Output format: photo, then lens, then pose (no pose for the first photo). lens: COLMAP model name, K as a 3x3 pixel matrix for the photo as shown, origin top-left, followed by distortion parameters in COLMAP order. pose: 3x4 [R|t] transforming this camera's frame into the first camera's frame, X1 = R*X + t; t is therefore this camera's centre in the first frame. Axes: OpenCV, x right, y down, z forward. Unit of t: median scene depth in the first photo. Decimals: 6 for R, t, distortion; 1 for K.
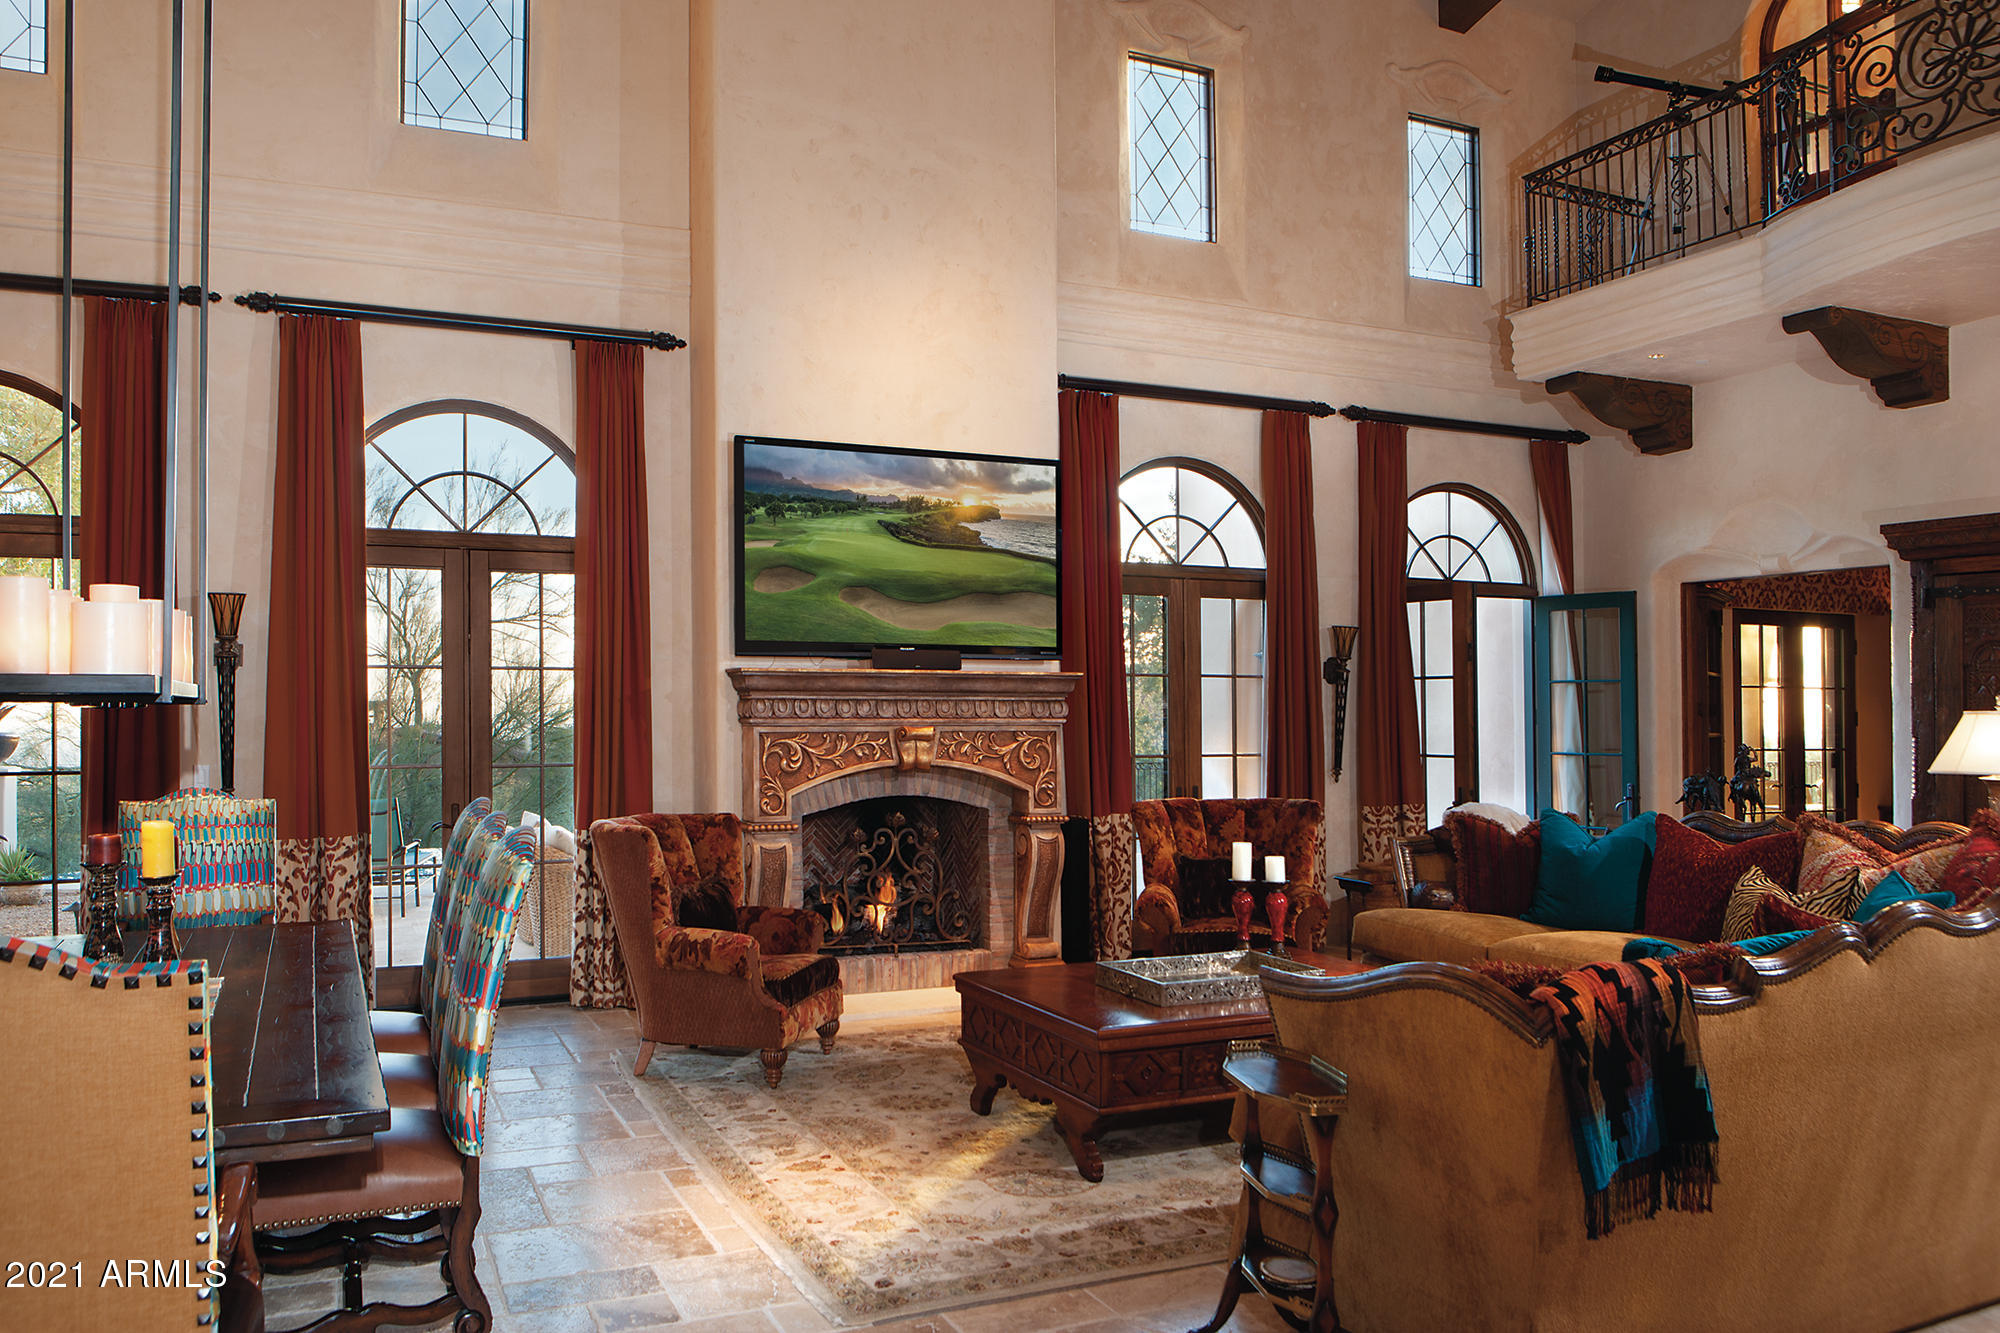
lens RADIAL K [[1476.1, 0, 993.1], [0, 1476.1, 682.0], [0, 0, 1]] dist [-0.035843, 0.028351]
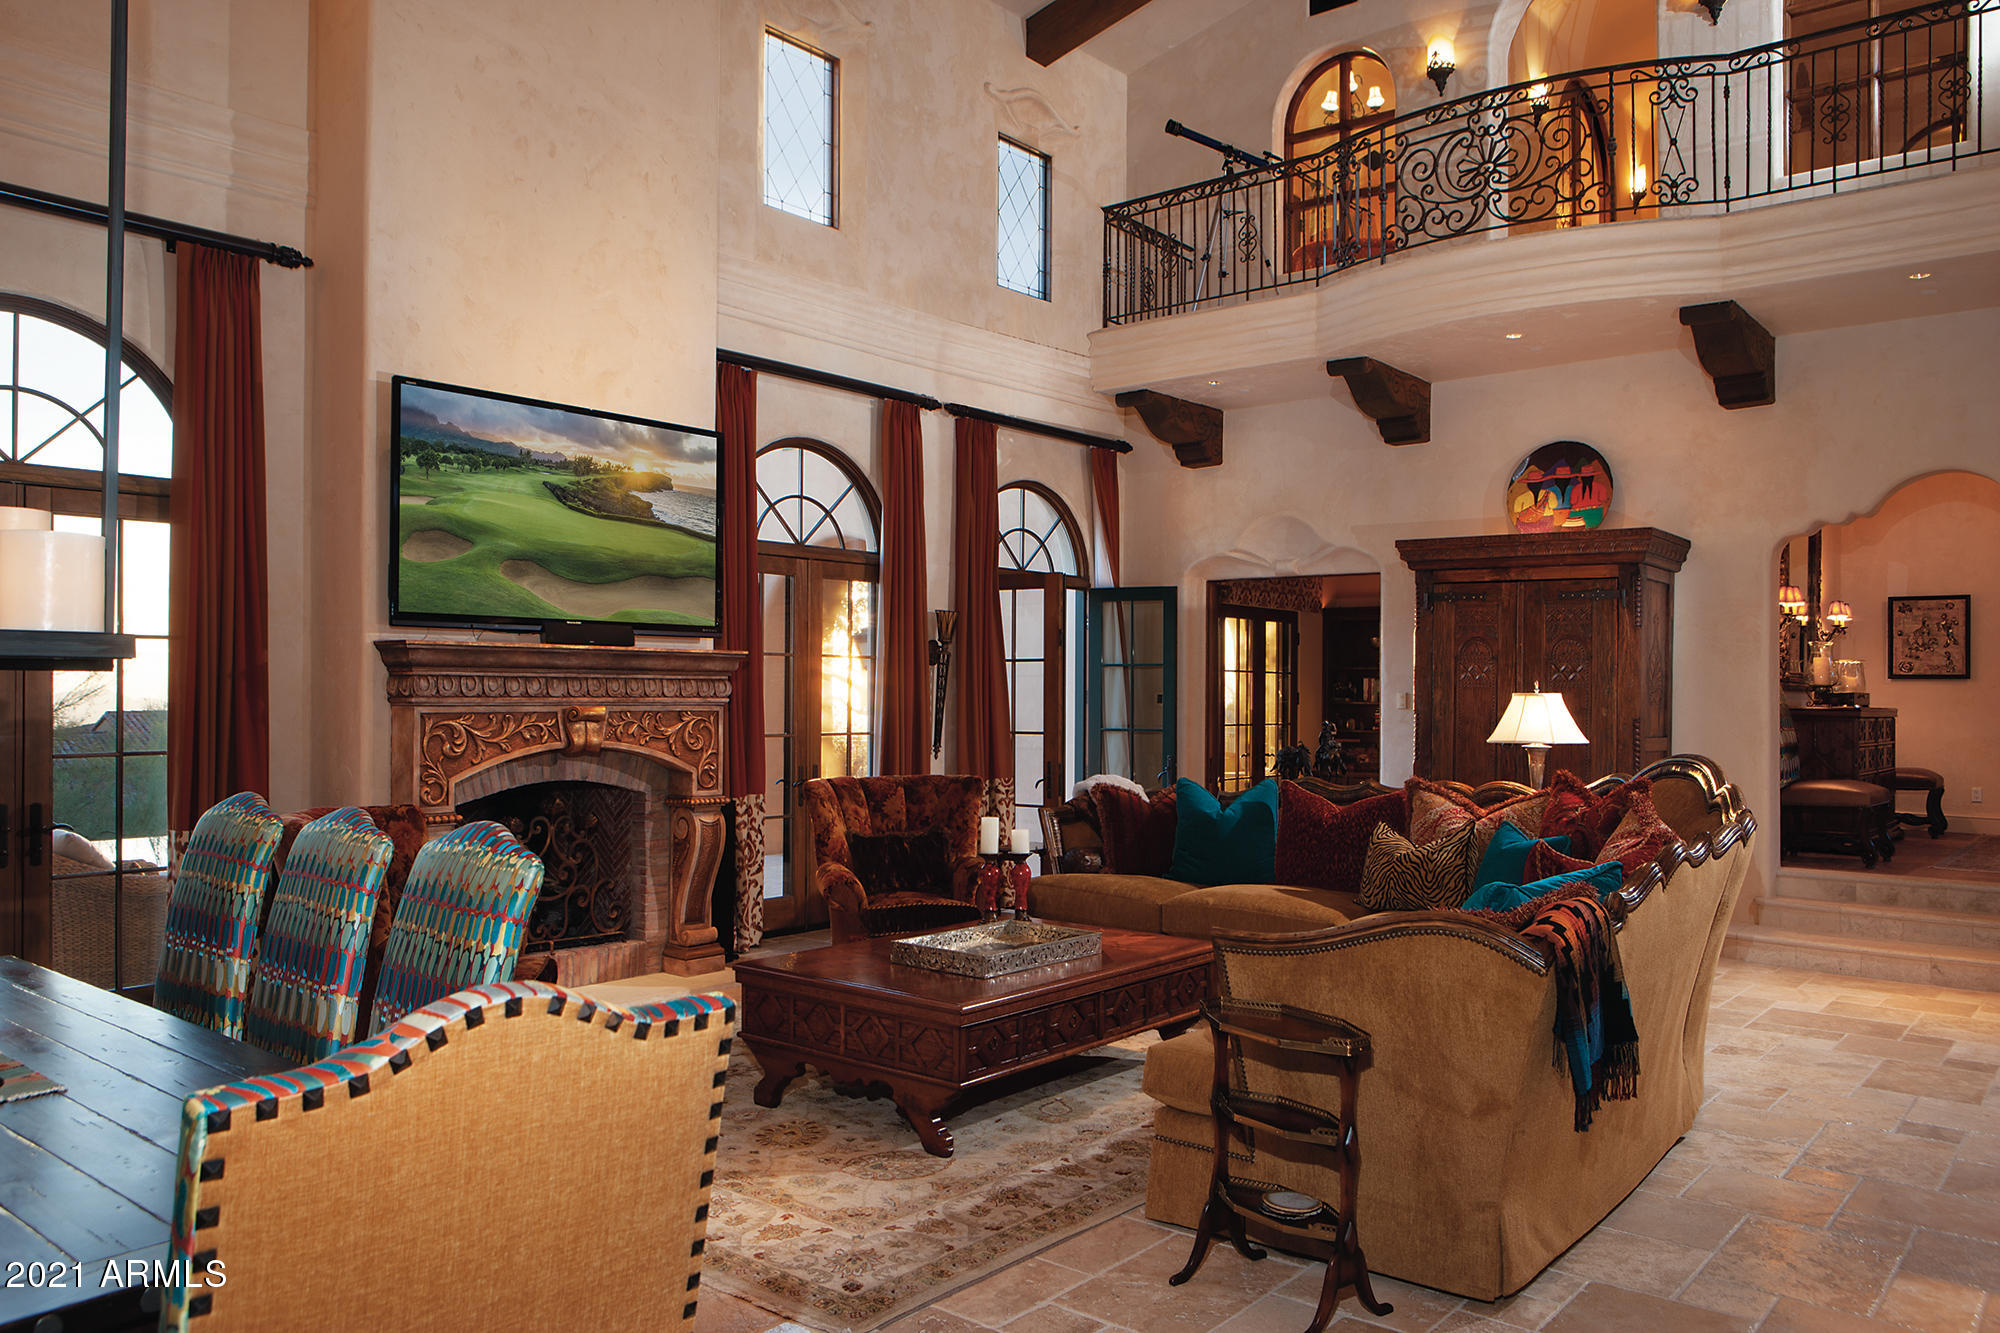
lens RADIAL K [[1458.4, 0, 1003.1], [0, 1458.4, 659.2], [0, 0, 1]] dist [-0.012669, 0.008861]
pose [[0.896415, 0.012985, 0.443026, -0.221608], [-0.012365, 0.999914, -0.004289, 0.001172], [-0.443044, -0.001633, 0.896498, 0.055393]]
